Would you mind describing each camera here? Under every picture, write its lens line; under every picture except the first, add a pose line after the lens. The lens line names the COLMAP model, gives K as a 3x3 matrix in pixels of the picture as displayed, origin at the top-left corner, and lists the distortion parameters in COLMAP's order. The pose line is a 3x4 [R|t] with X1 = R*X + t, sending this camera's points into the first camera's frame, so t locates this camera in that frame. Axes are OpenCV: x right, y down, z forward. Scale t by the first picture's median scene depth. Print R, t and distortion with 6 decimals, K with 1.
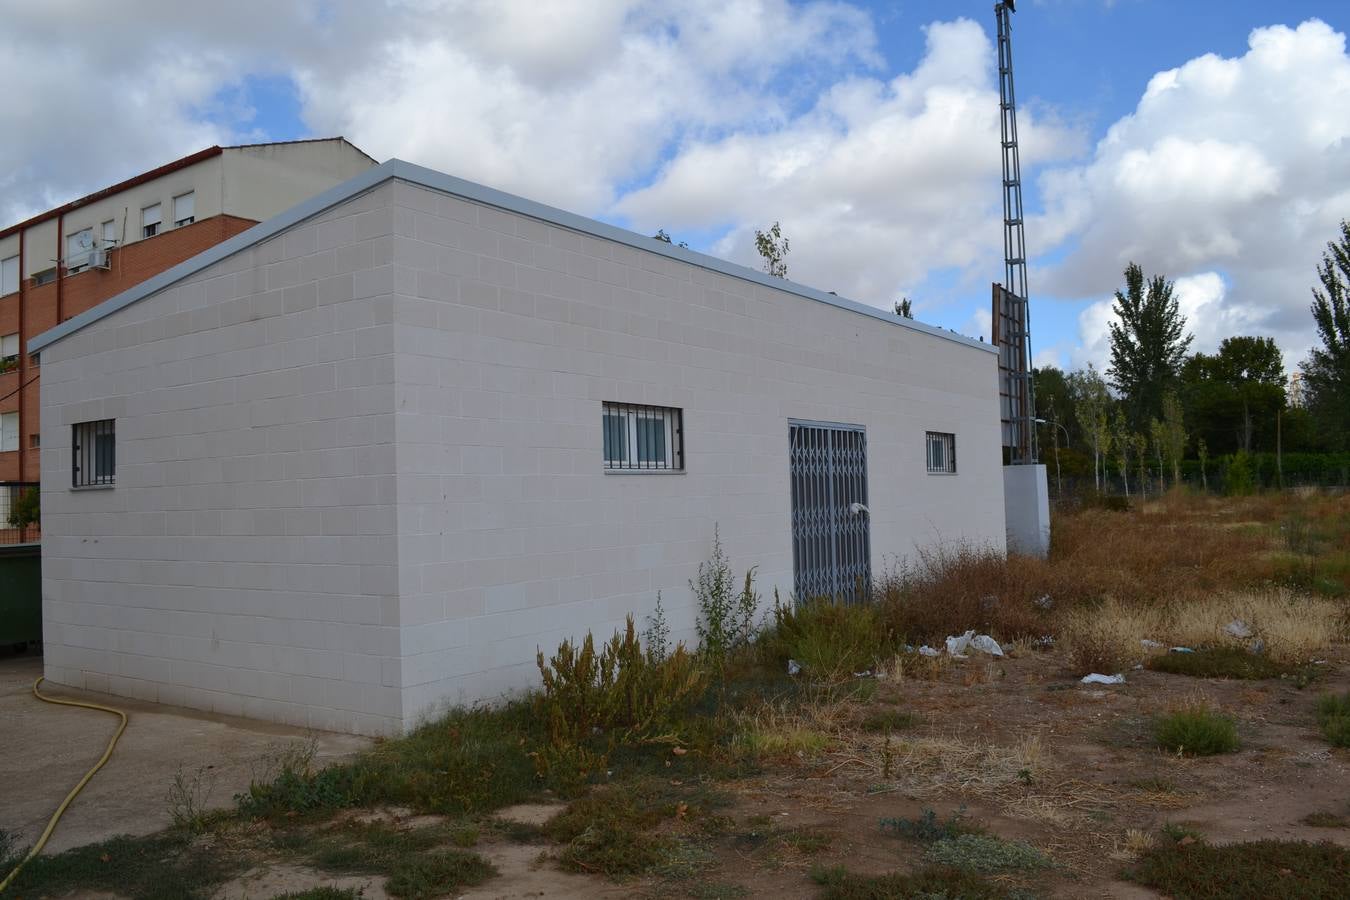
lens RADIAL K [[1048.4, 0, 675.0], [0, 1048.4, 450.0], [0, 0, 1]] dist [0.000289, -0.098948]
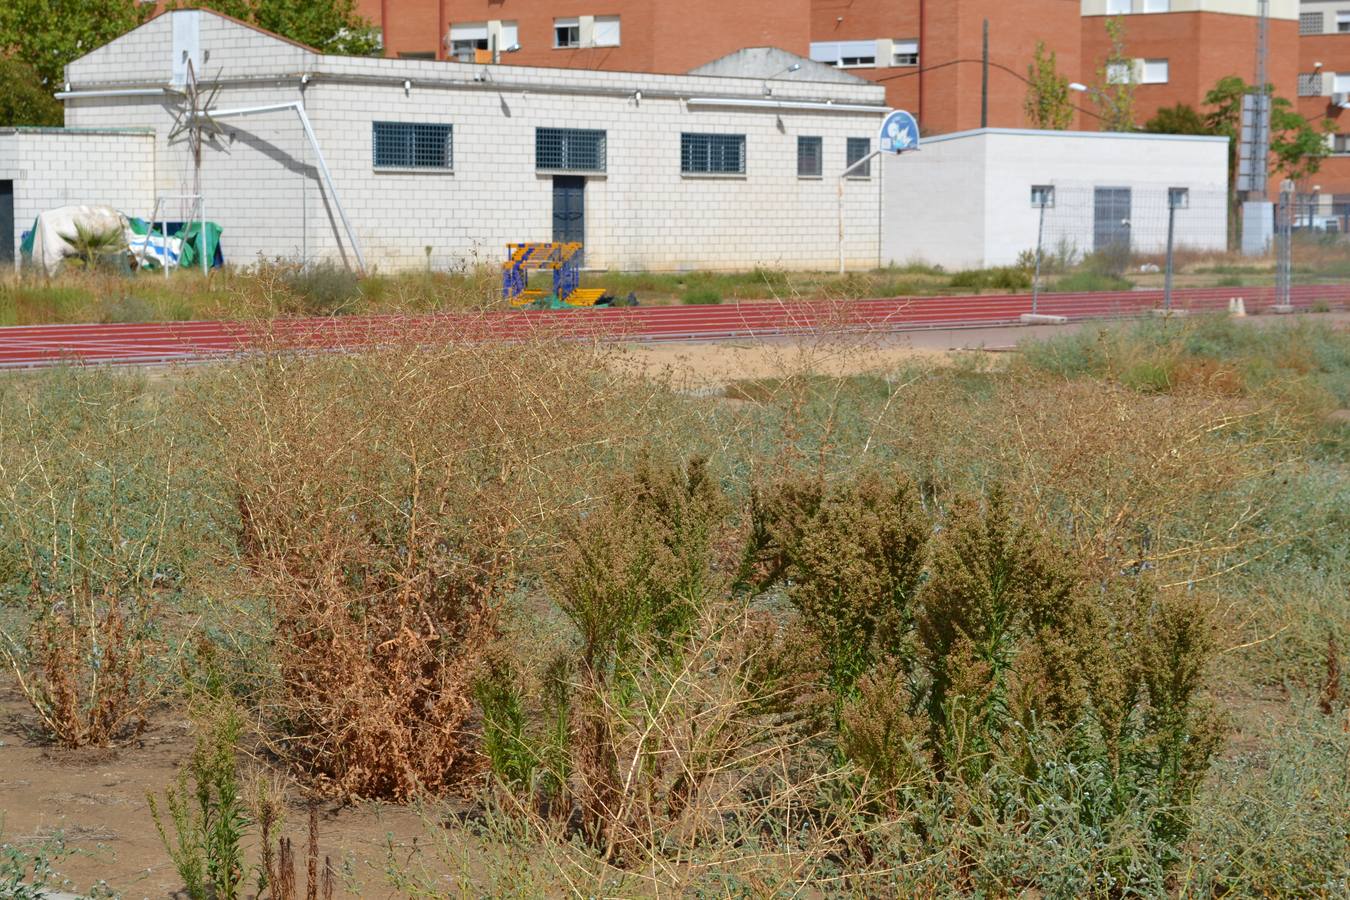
lens RADIAL K [[3060.3, 0, 708.5], [0, 3060.3, 448.9], [0, 0, 1]] dist [0.028148, 0.585947]
pose [[0.995584, 0.046795, -0.081378, -0.069057], [-0.036250, 0.991298, 0.126548, -0.108956], [0.086592, -0.123039, 0.988617, -2.353988]]
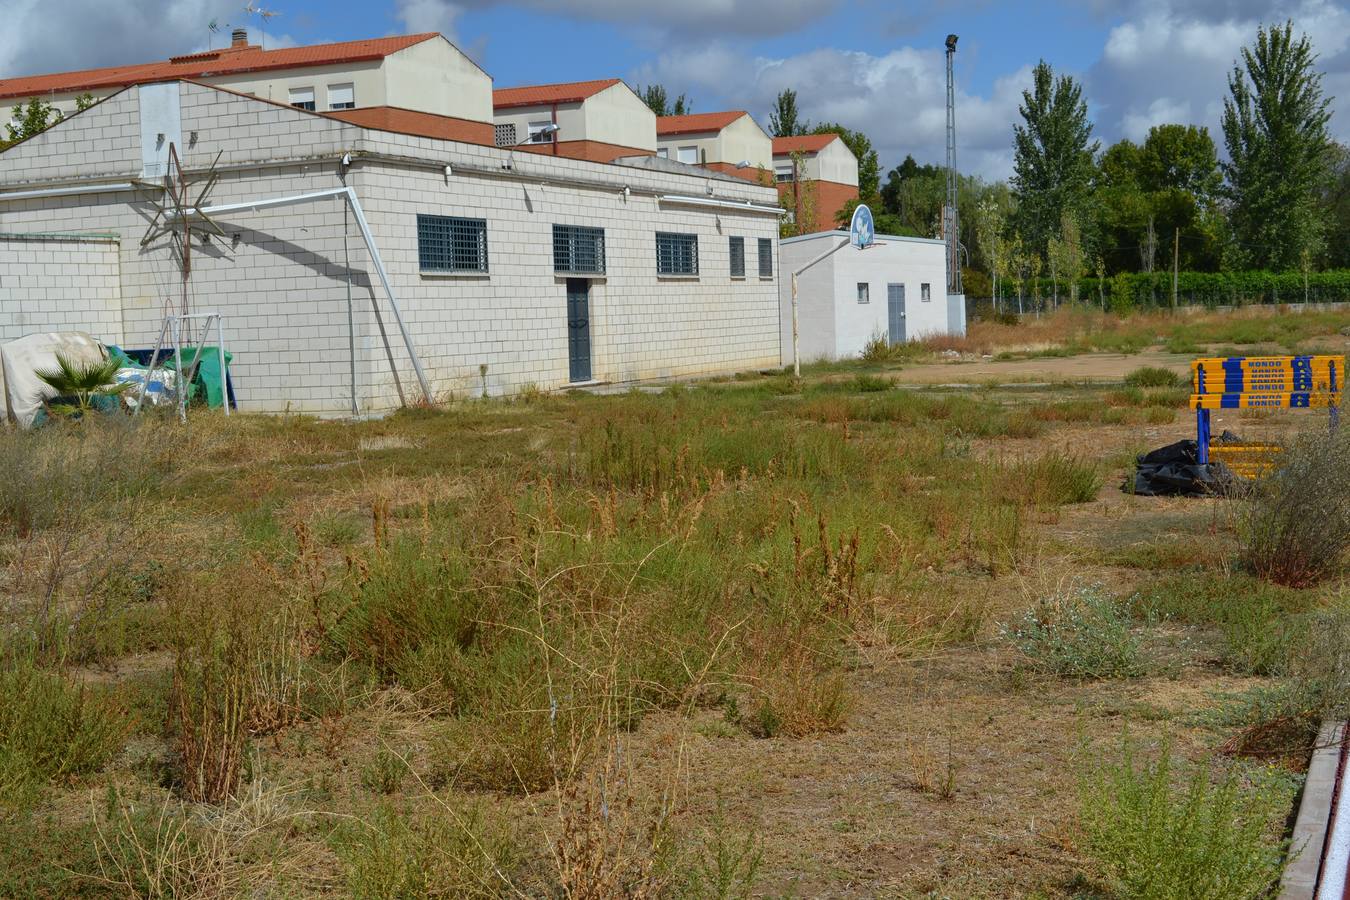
lens RADIAL K [[1752.0, 0, 675.0], [0, 1752.0, 450.0], [0, 0, 1]] dist [-0.018302, 0.011423]
pose [[0.980016, -0.011930, 0.198558, -0.513731], [-0.011621, 0.993061, 0.117027, -0.045843], [-0.198577, -0.116996, 0.973077, -1.307282]]
